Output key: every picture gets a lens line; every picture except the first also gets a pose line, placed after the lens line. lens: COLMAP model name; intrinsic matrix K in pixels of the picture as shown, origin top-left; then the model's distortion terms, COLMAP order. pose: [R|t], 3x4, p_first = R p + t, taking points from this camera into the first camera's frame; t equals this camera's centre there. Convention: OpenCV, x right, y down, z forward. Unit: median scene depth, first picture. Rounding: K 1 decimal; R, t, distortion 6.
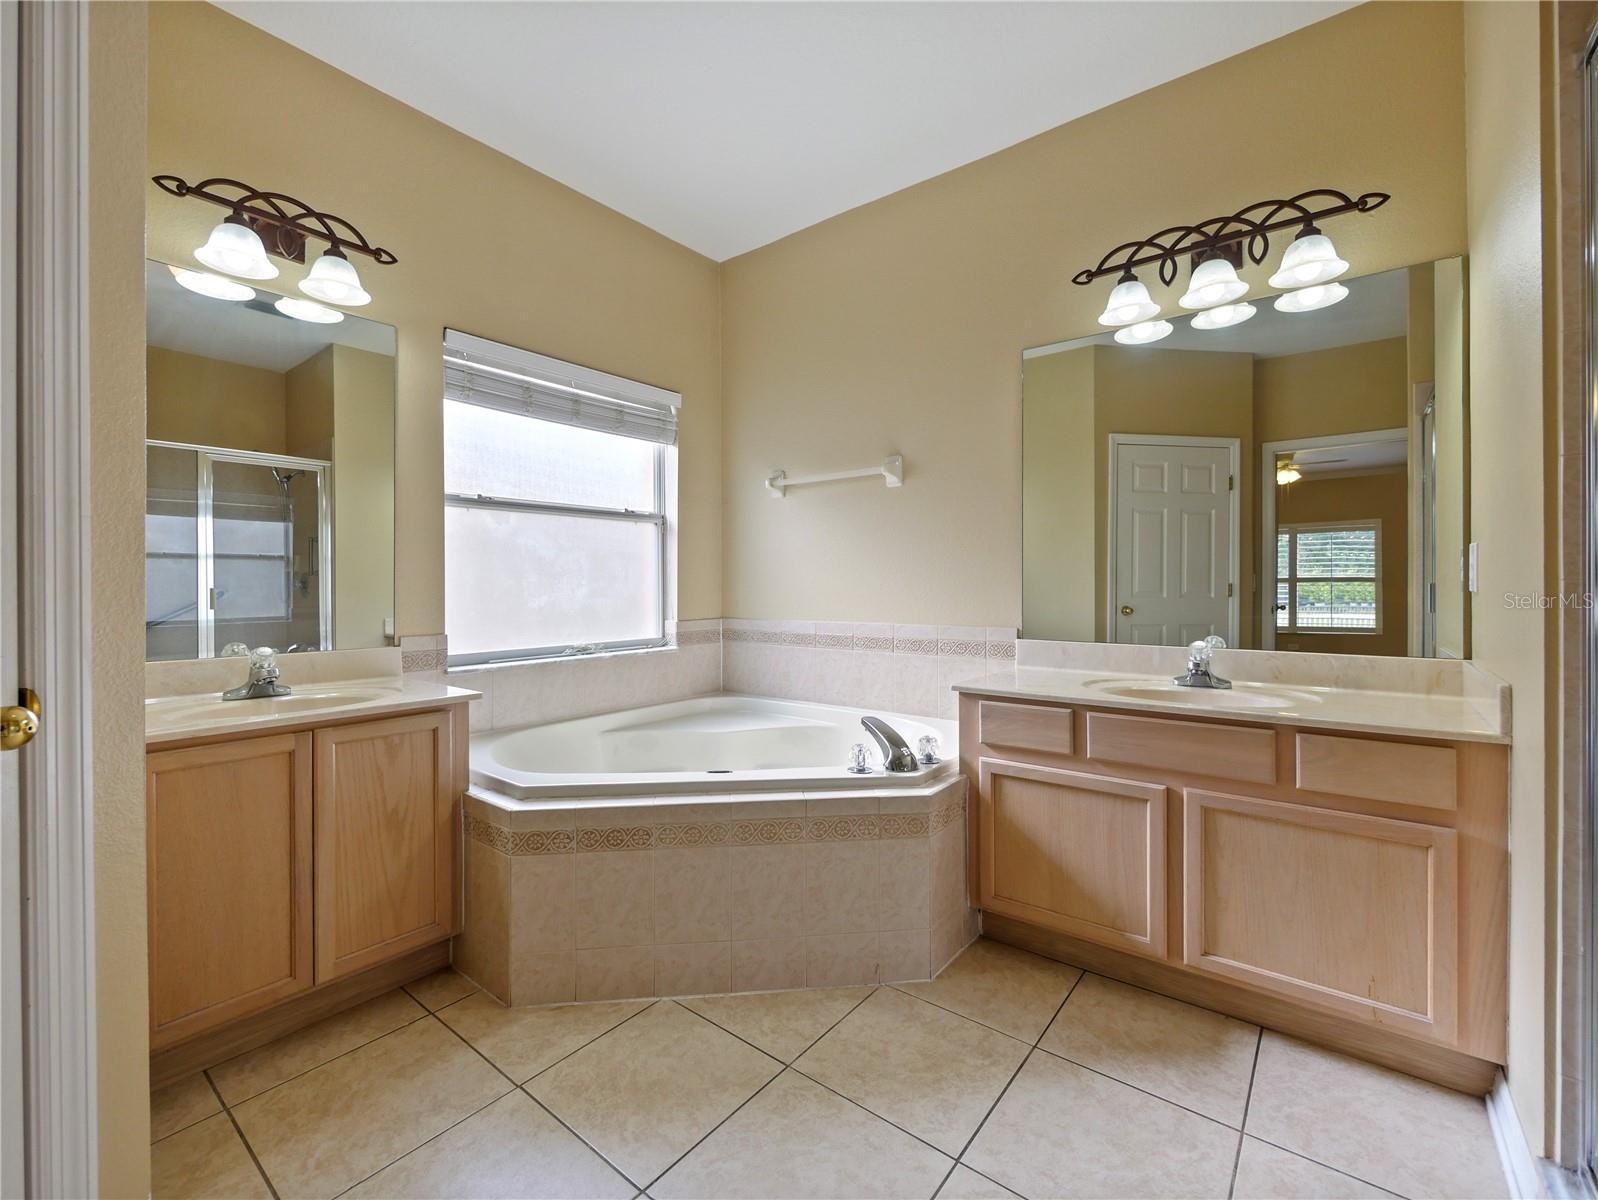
lens RADIAL K [[696.1, 0, 790.7], [0, 696.1, 594.9], [0, 0, 1]] dist [-0.003008, -0.000517]
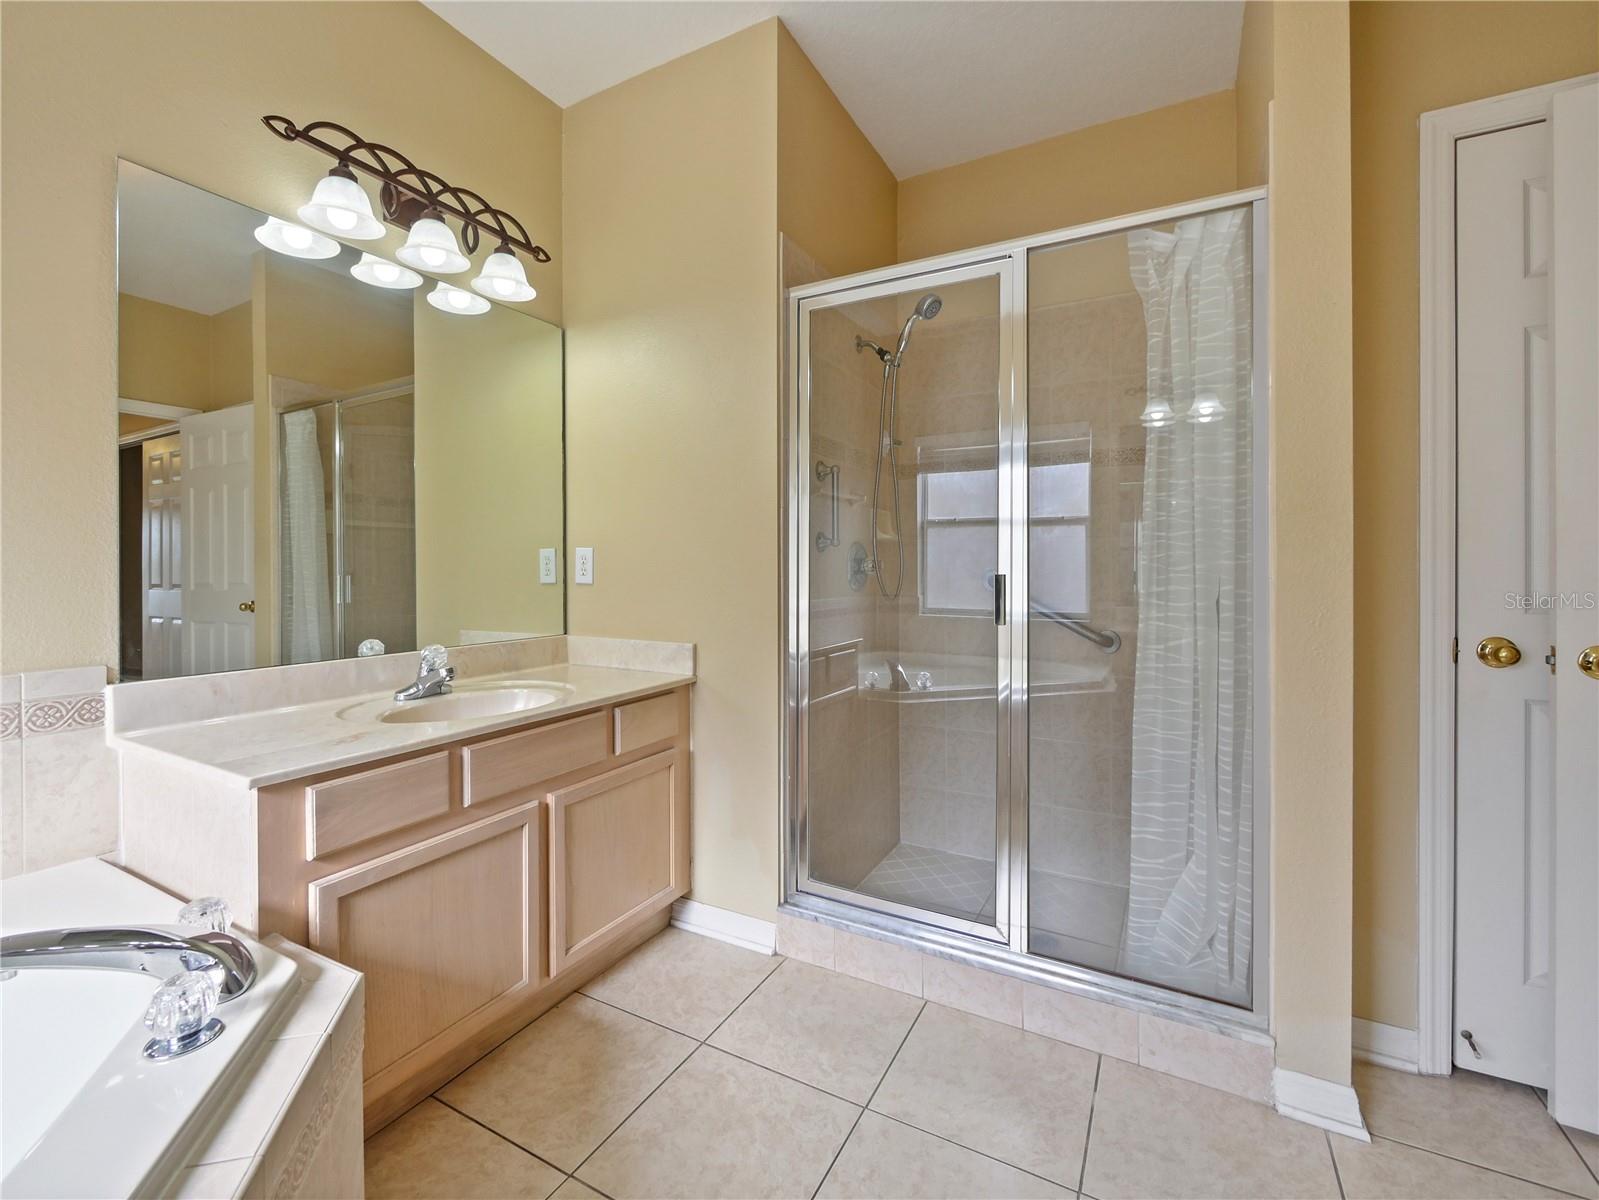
lens RADIAL K [[698.8, 0, 806.5], [0, 698.8, 569.2], [0, 0, 1]] dist [-0.002360, 0.000069]
pose [[-0.189393, -0.001256, 0.981901, -0.415715], [0.008401, 0.999961, 0.002900, -0.030400], [-0.981865, 0.008798, -0.189375, 0.776675]]
